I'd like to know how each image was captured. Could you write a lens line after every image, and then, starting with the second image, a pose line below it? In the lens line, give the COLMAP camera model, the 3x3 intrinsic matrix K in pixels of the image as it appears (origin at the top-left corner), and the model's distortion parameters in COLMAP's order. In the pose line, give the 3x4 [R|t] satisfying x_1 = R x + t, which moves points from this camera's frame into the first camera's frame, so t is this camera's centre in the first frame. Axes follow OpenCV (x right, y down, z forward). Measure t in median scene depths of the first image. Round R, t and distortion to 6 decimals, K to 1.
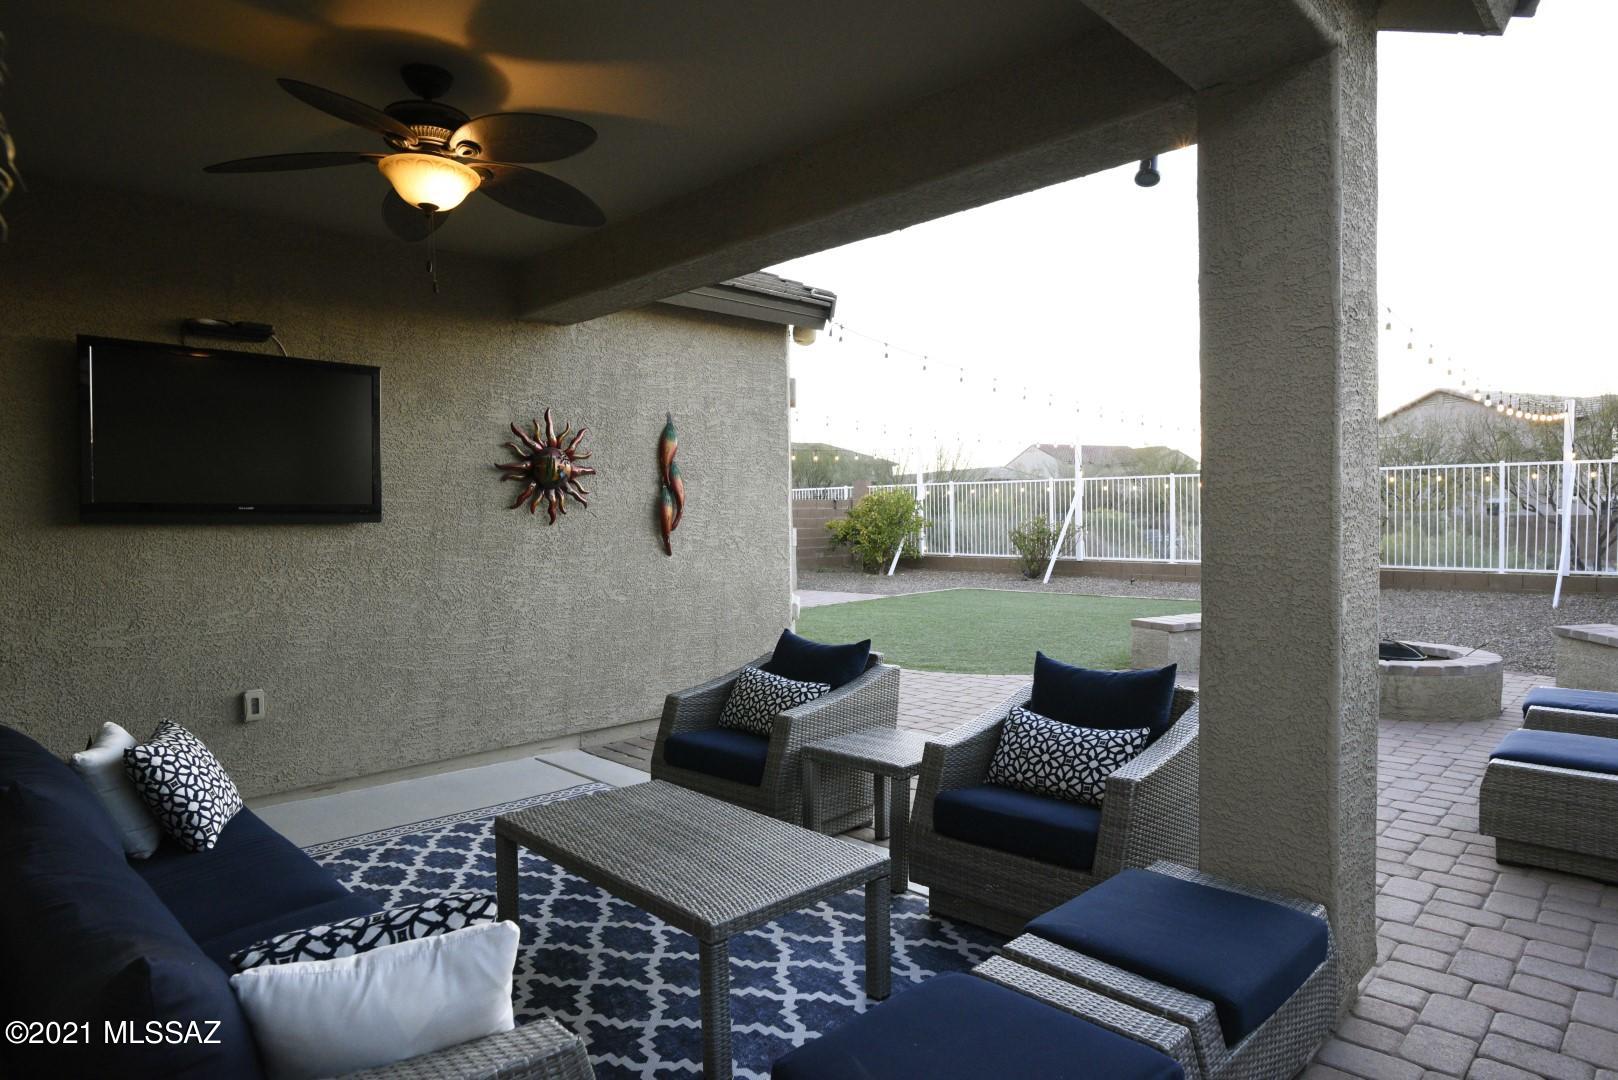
lens RADIAL K [[940.0, 0, 807.4], [0, 940.0, 528.3], [0, 0, 1]] dist [-0.037820, 0.005502]
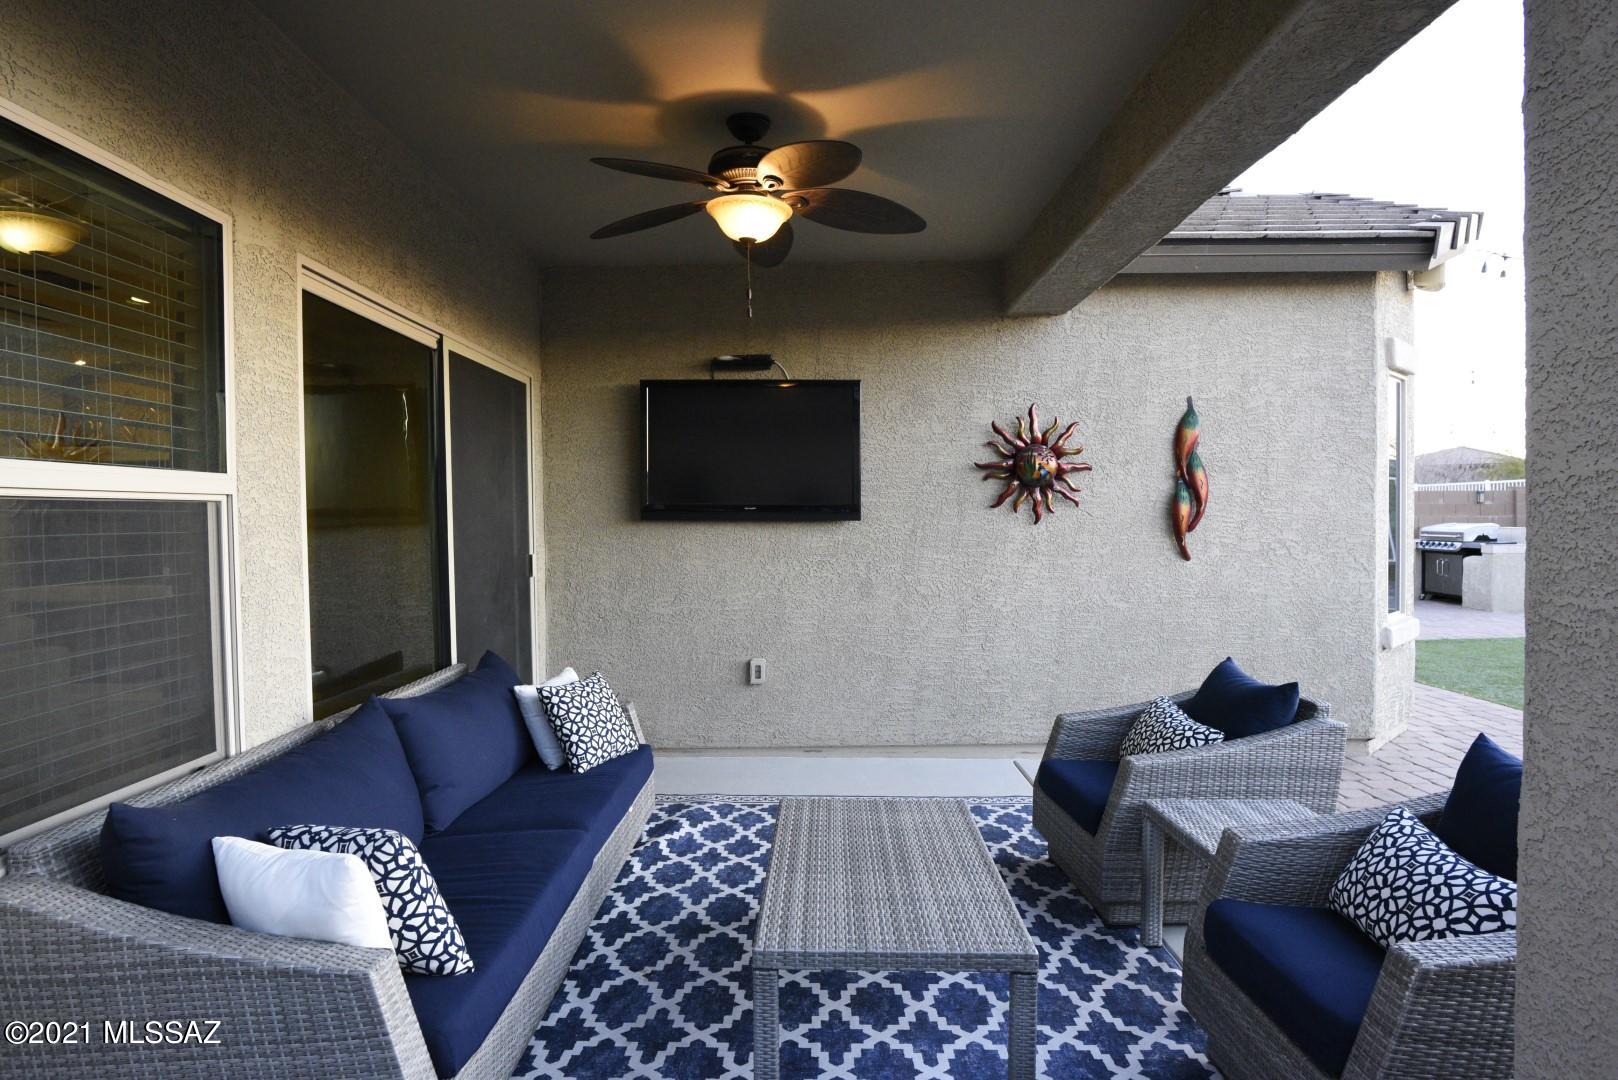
lens RADIAL K [[940.0, 0, 808.7], [0, 940.0, 533.4], [0, 0, 1]] dist [-0.037820, 0.005502]
pose [[0.694521, 0.019415, -0.719210, 0.277112], [-0.009886, 0.999799, 0.017442, -0.009300], [0.719404, -0.005004, 0.694573, 0.167003]]
